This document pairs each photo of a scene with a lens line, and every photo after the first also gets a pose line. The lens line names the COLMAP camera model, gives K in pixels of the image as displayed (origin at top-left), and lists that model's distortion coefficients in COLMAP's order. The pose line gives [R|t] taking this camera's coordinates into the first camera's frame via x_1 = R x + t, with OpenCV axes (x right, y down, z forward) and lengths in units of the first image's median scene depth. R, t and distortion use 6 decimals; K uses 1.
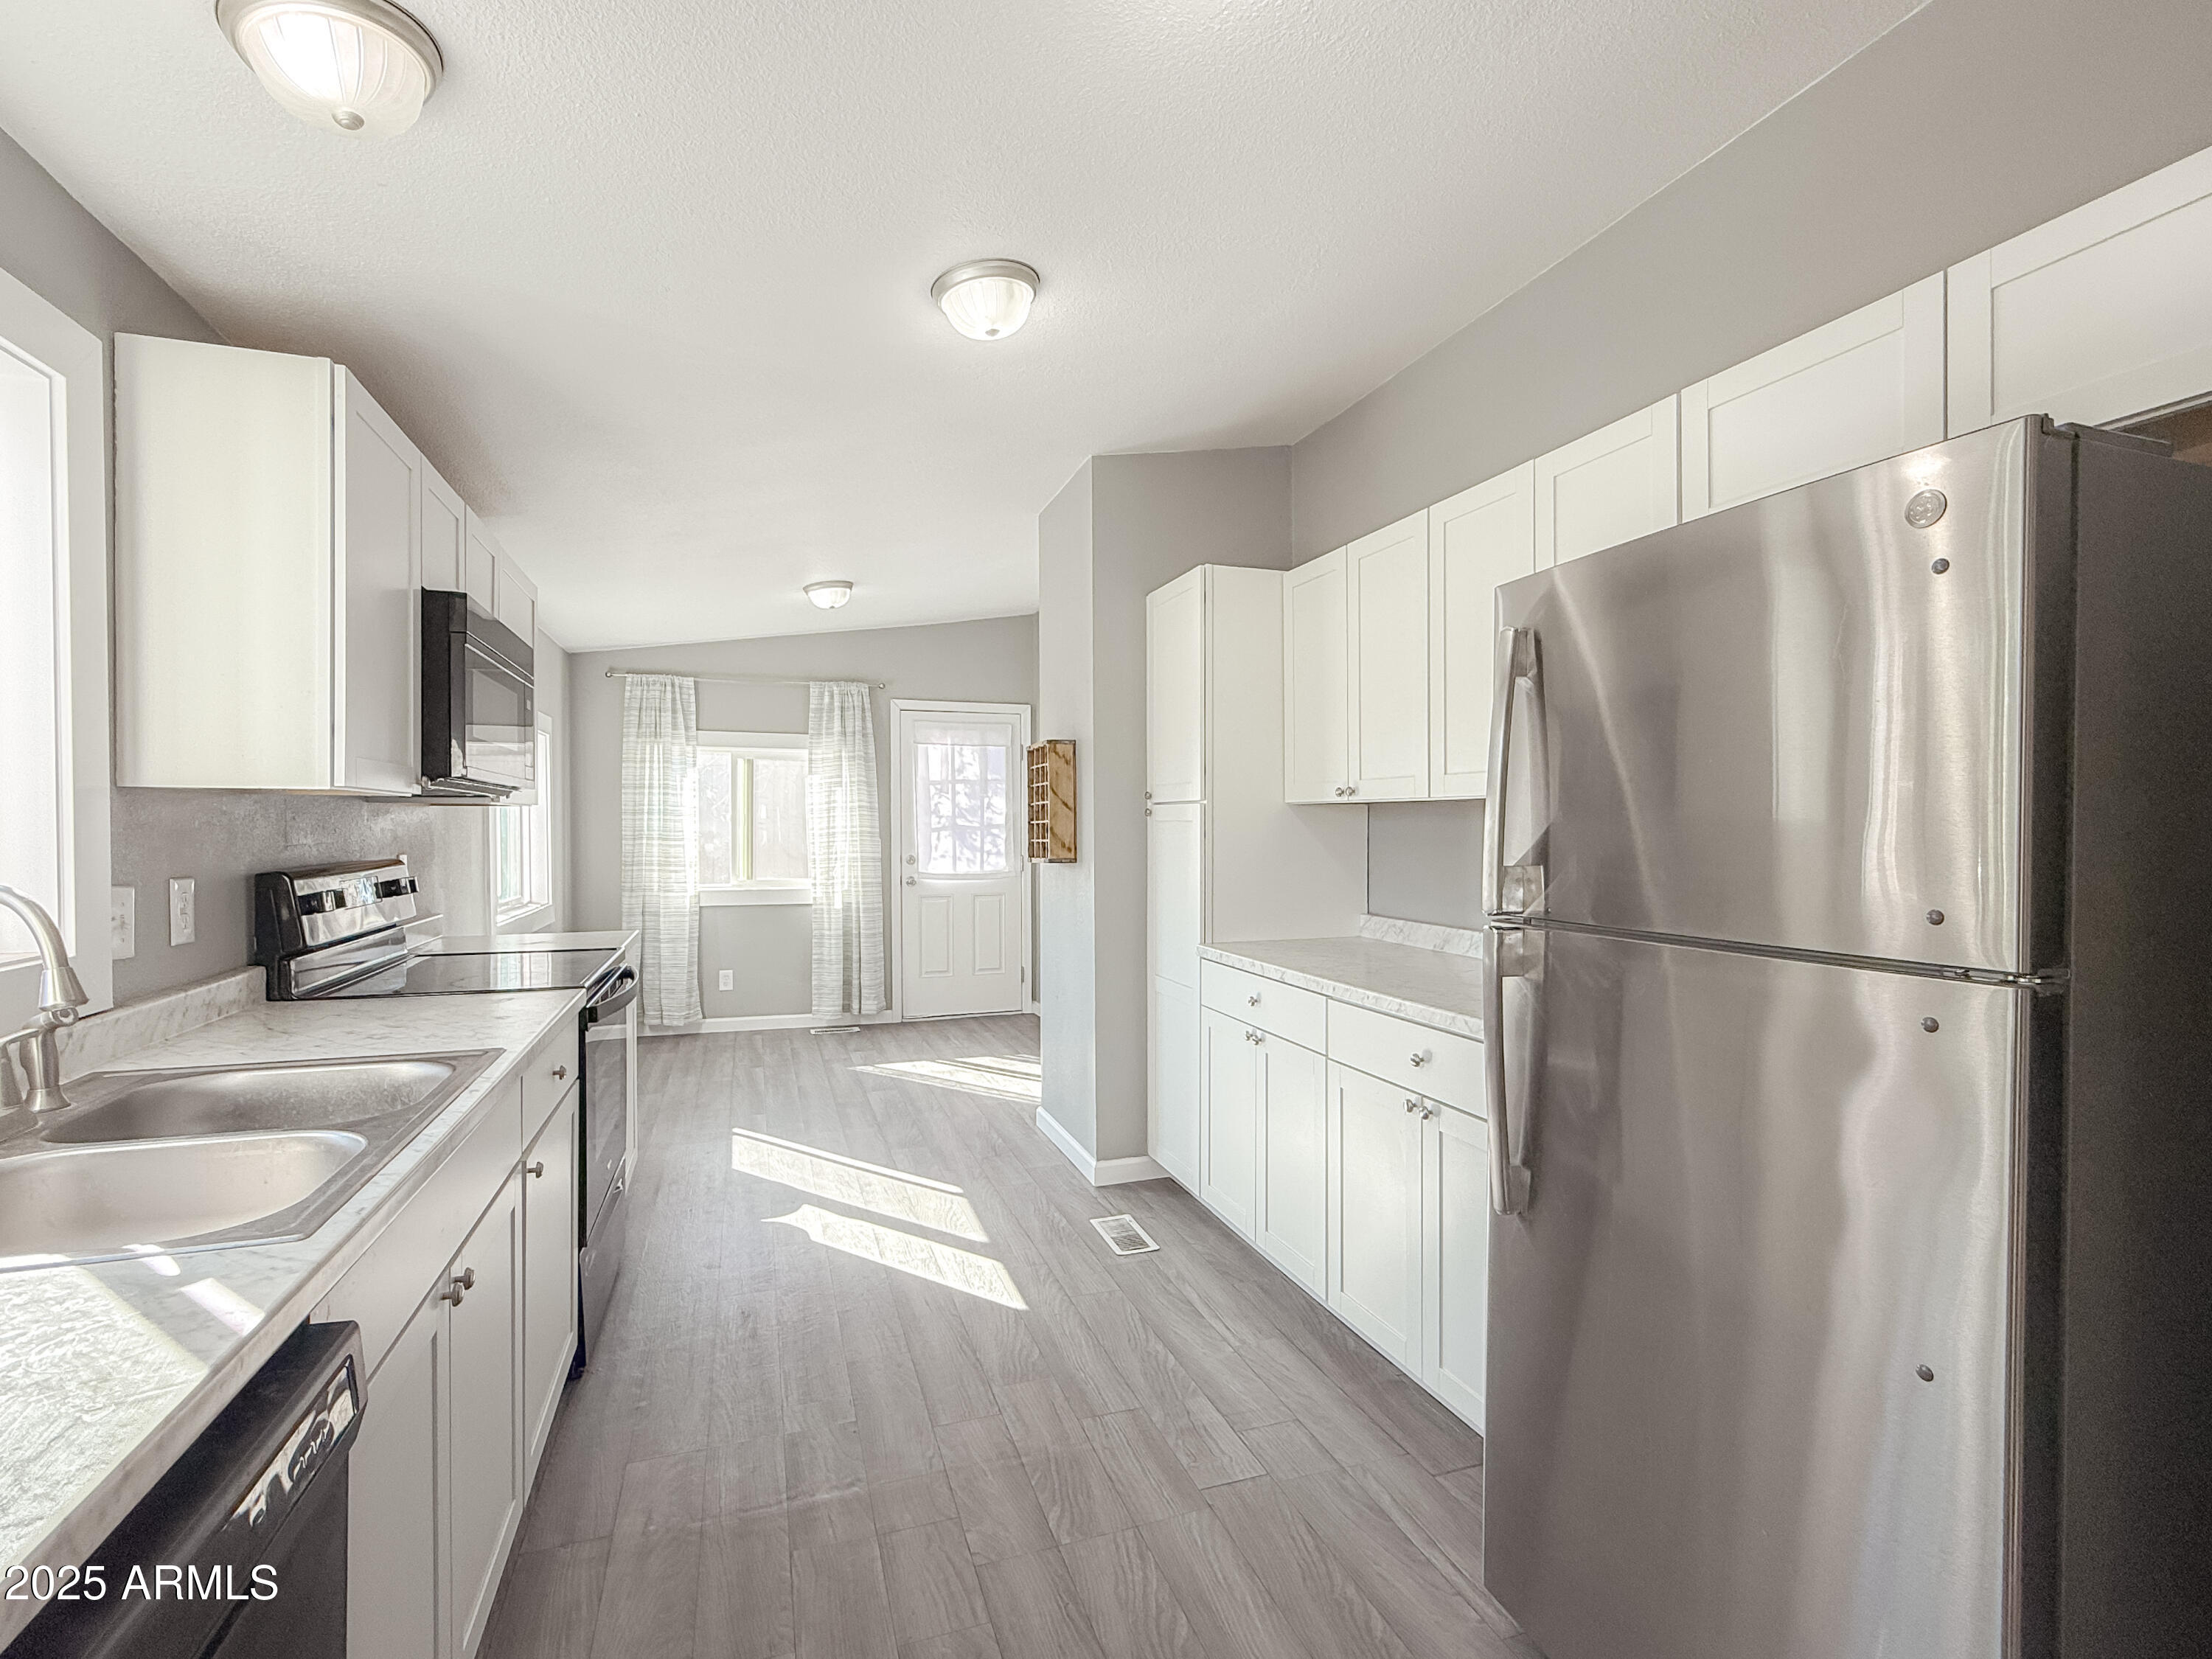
lens RADIAL K [[1053.6, 0, 1112.5], [0, 1053.6, 828.9], [0, 0, 1]] dist [-0.002724, 0.000471]
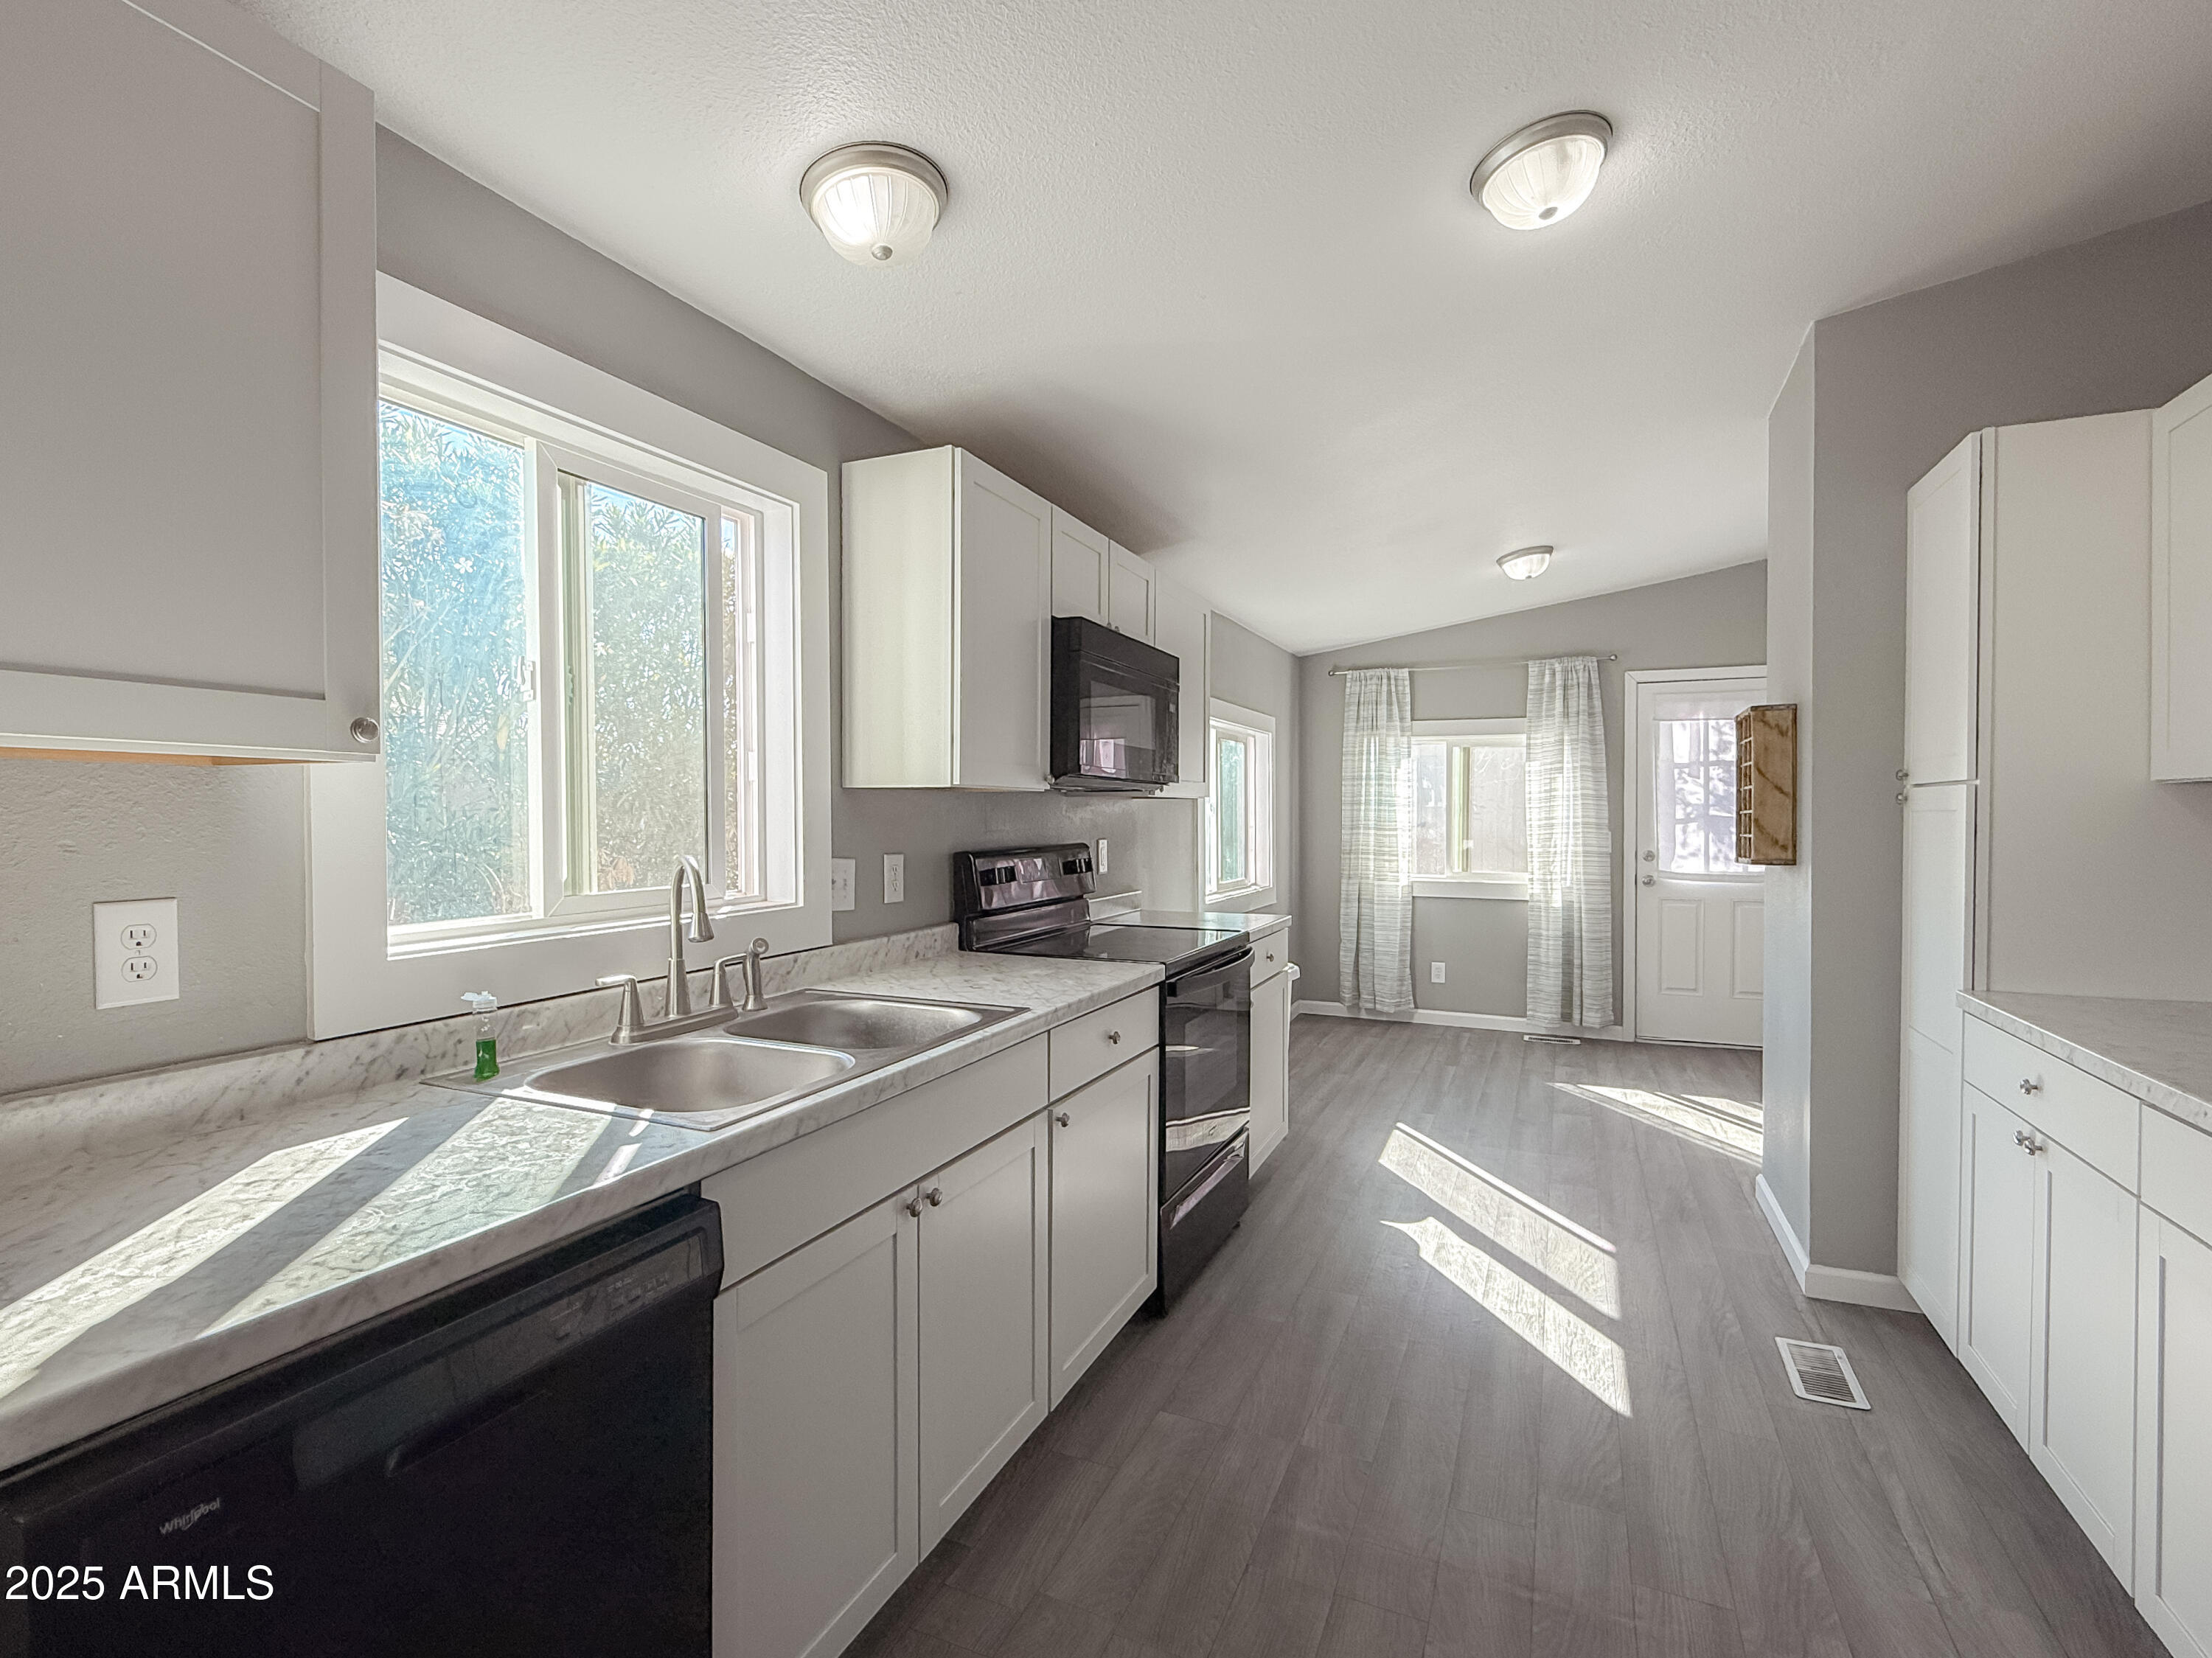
lens RADIAL K [[1053.6, 0, 1096.6], [0, 1053.6, 831.3], [0, 0, 1]] dist [-0.002724, 0.000471]
pose [[0.721212, 0.011384, -0.692621, 0.148394], [-0.003242, 0.999909, 0.013059, -0.000871], [0.692707, -0.007173, 0.721184, 0.119027]]
